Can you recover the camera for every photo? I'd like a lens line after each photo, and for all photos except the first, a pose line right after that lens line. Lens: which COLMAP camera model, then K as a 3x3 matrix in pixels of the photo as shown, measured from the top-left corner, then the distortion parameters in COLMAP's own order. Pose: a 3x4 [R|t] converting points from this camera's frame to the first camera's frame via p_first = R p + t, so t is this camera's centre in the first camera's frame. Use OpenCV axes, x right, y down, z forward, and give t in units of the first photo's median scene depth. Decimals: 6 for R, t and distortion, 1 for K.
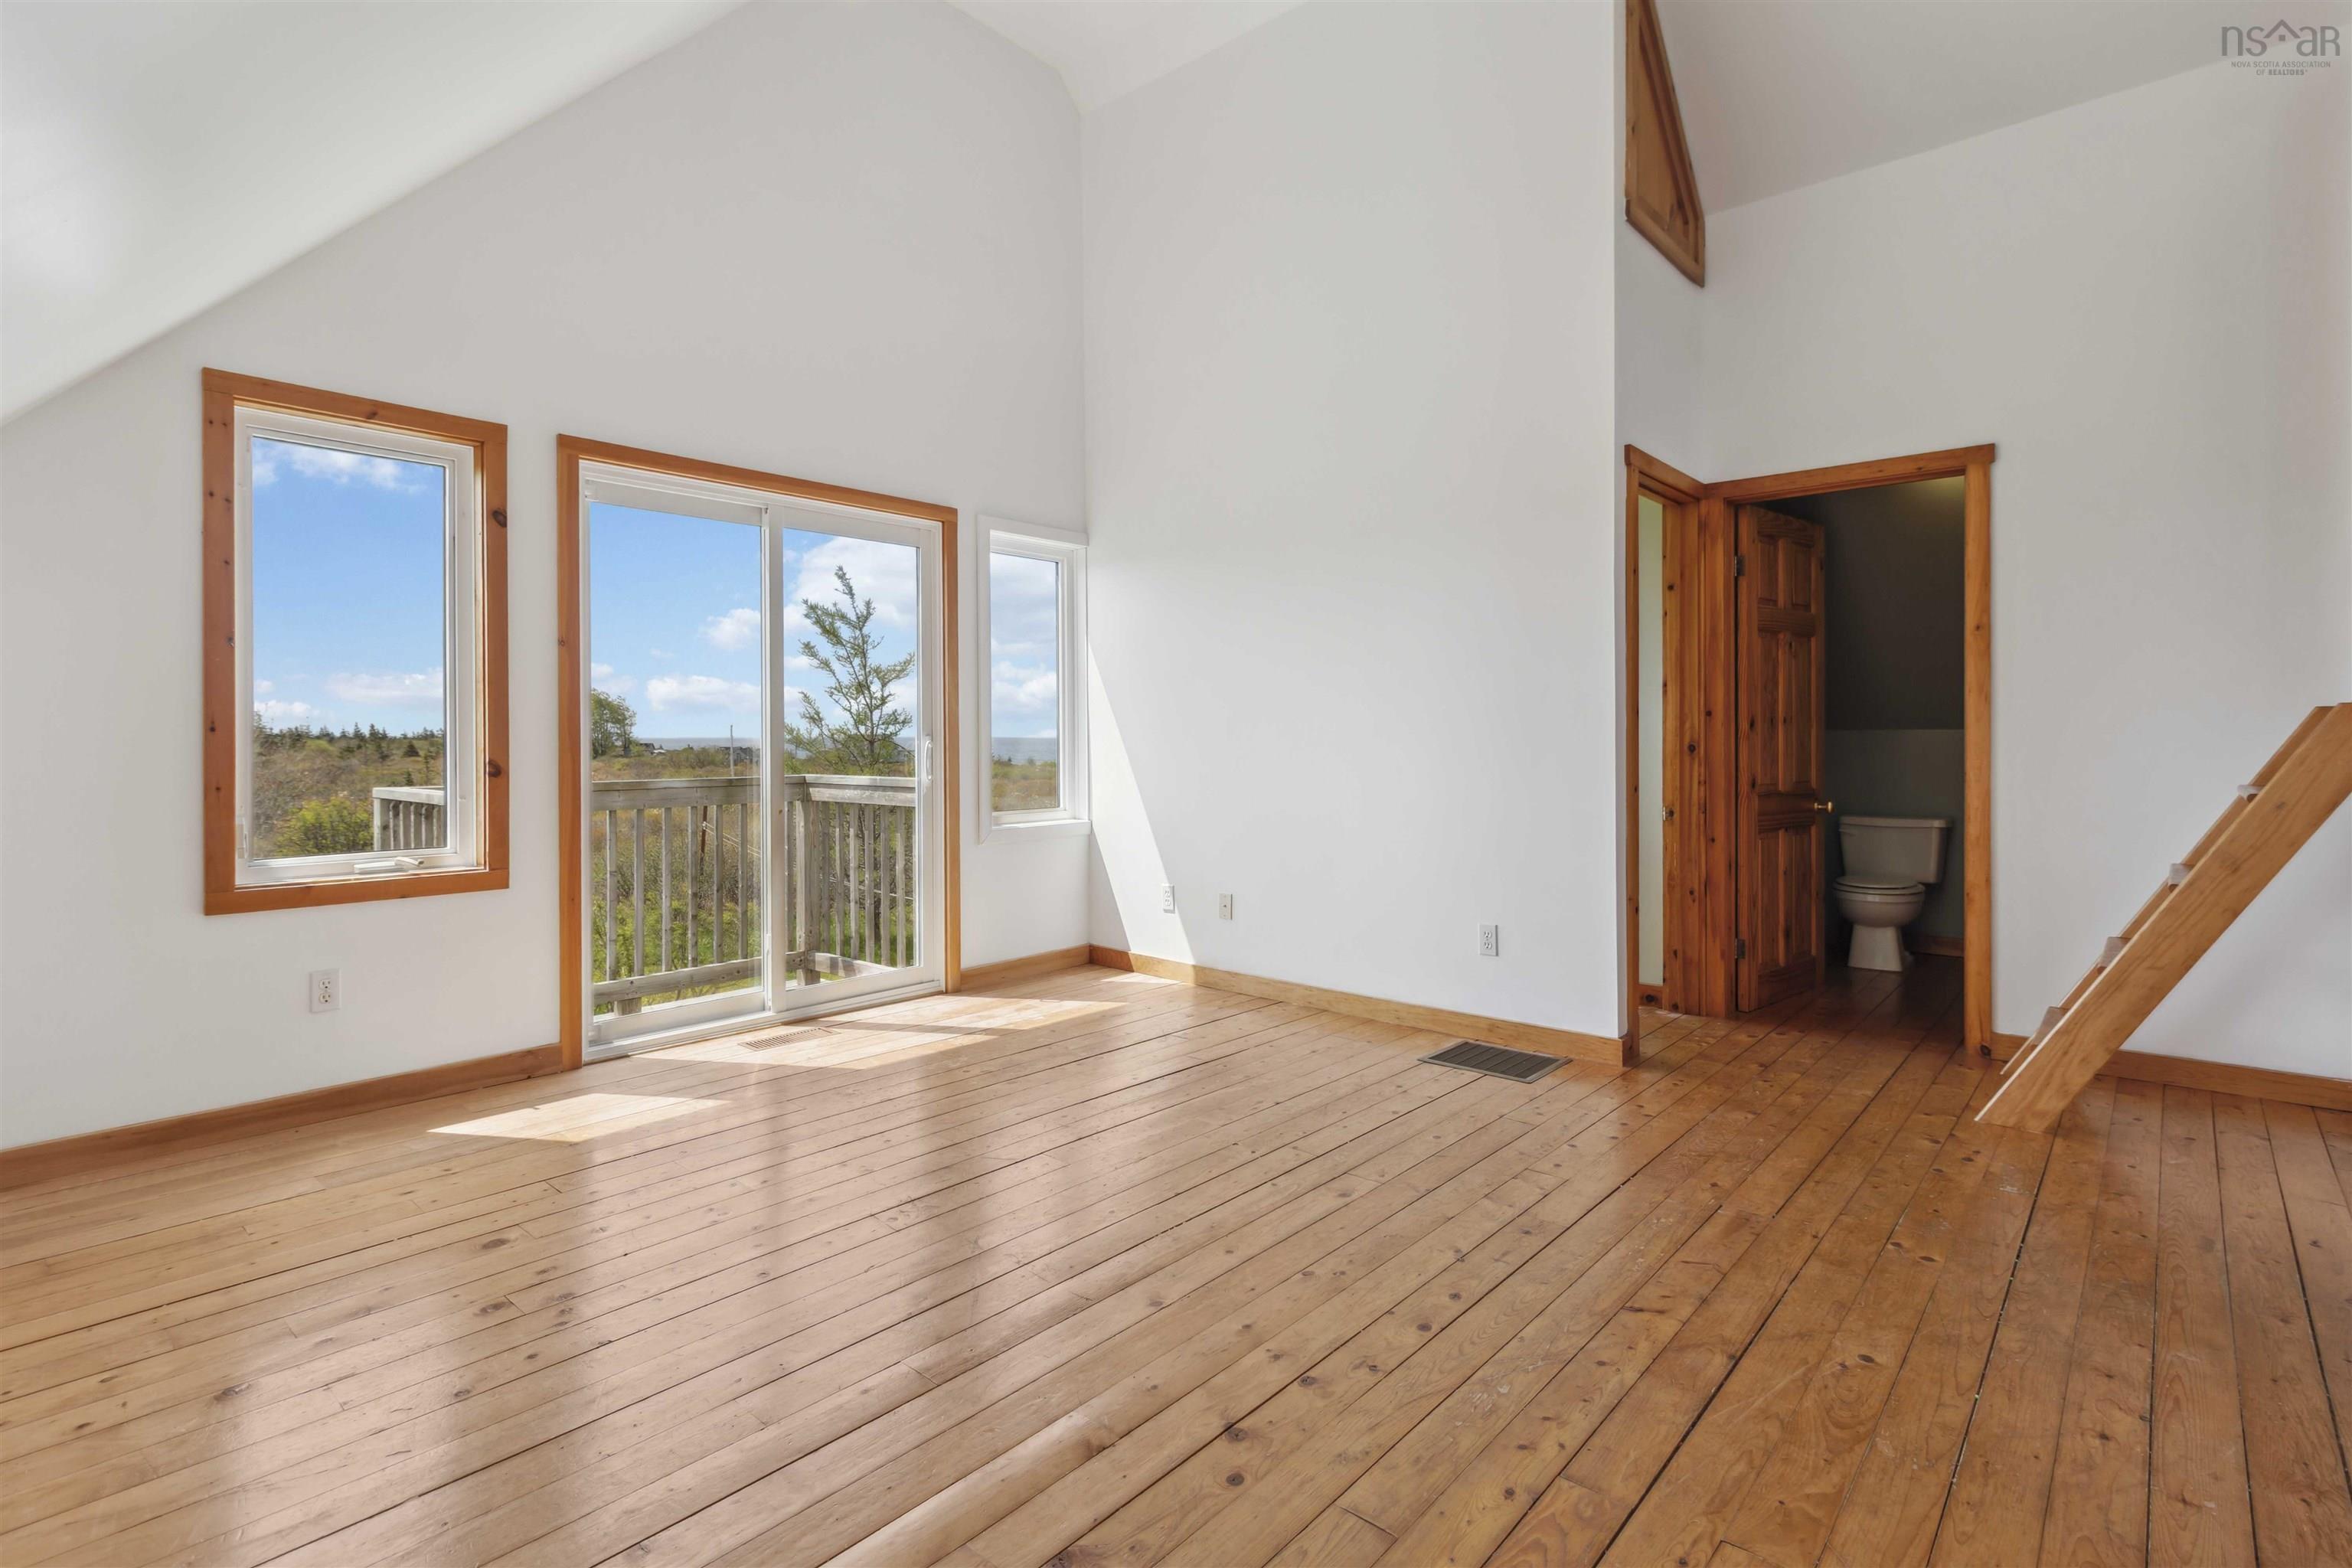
lens RADIAL K [[1106.4, 0, 1190.8], [0, 1106.4, 772.4], [0, 0, 1]] dist [0.001730, 0.000291]
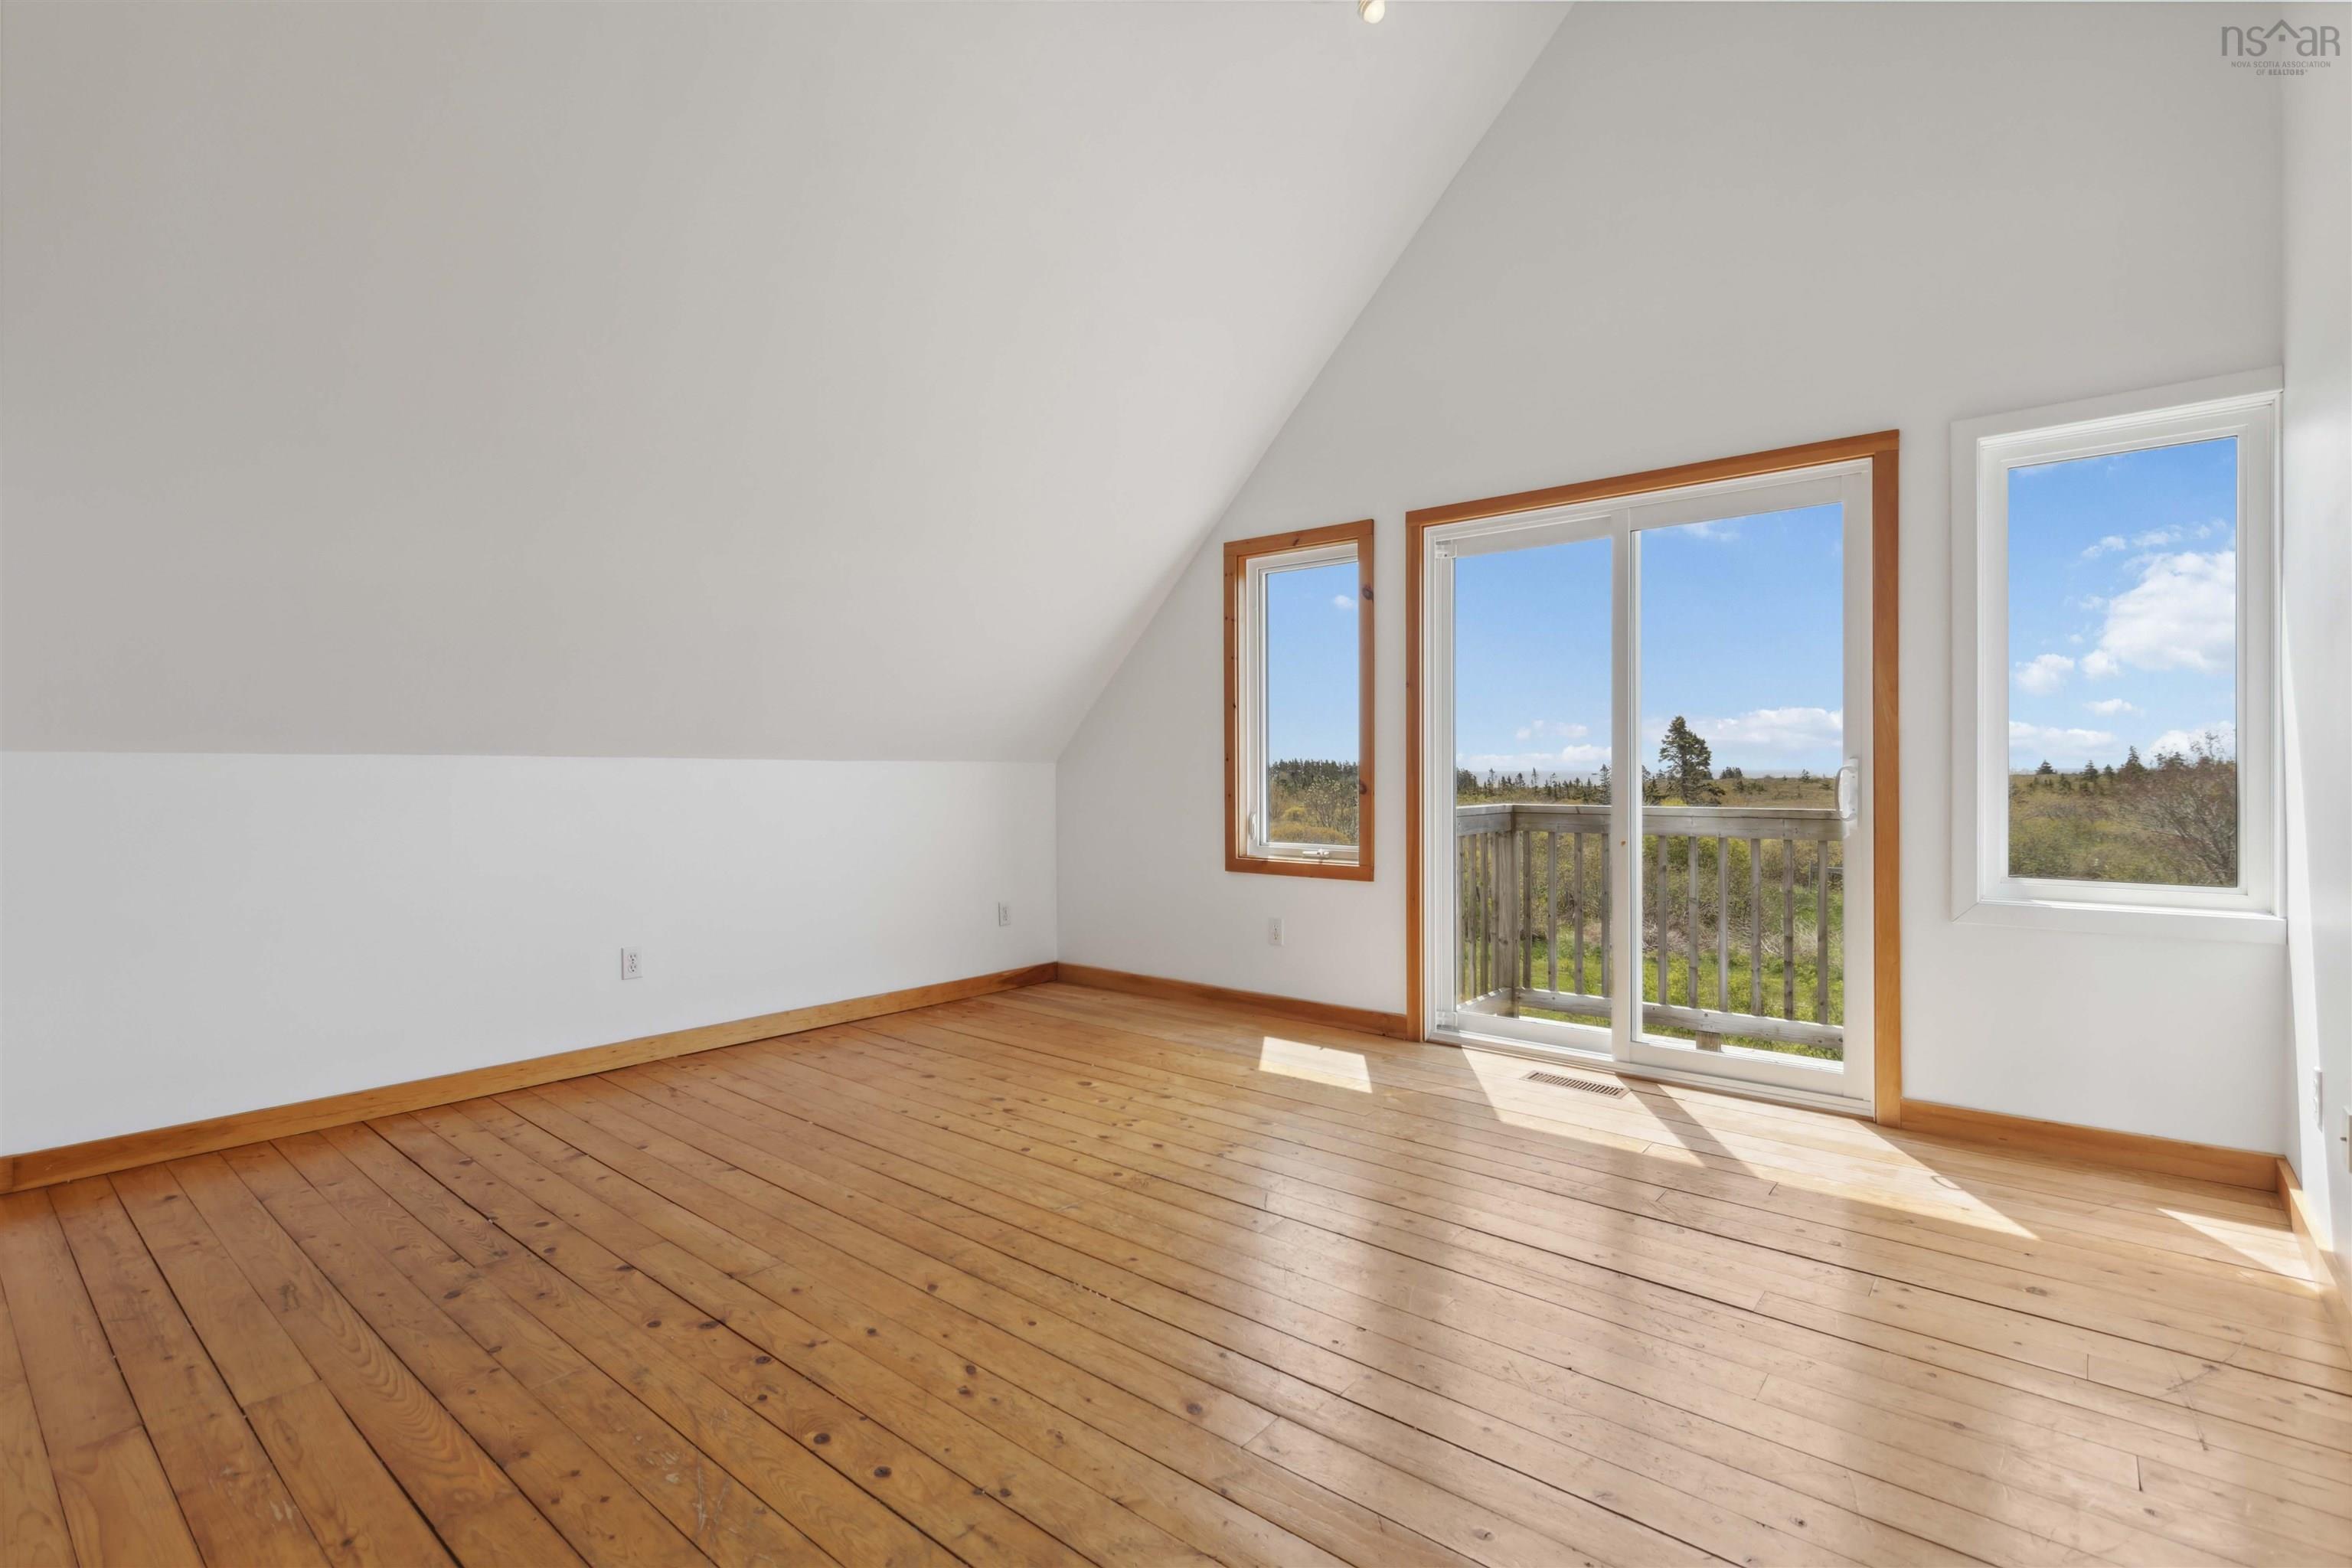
lens RADIAL K [[1106.4, 0, 1189.0], [0, 1106.4, 775.9], [0, 0, 1]] dist [0.001730, 0.000291]
pose [[0.025066, 0.003050, -0.999681, 0.645746], [-0.031721, 0.999494, 0.002254, -0.012630], [0.999182, 0.031654, 0.025150, 0.750371]]
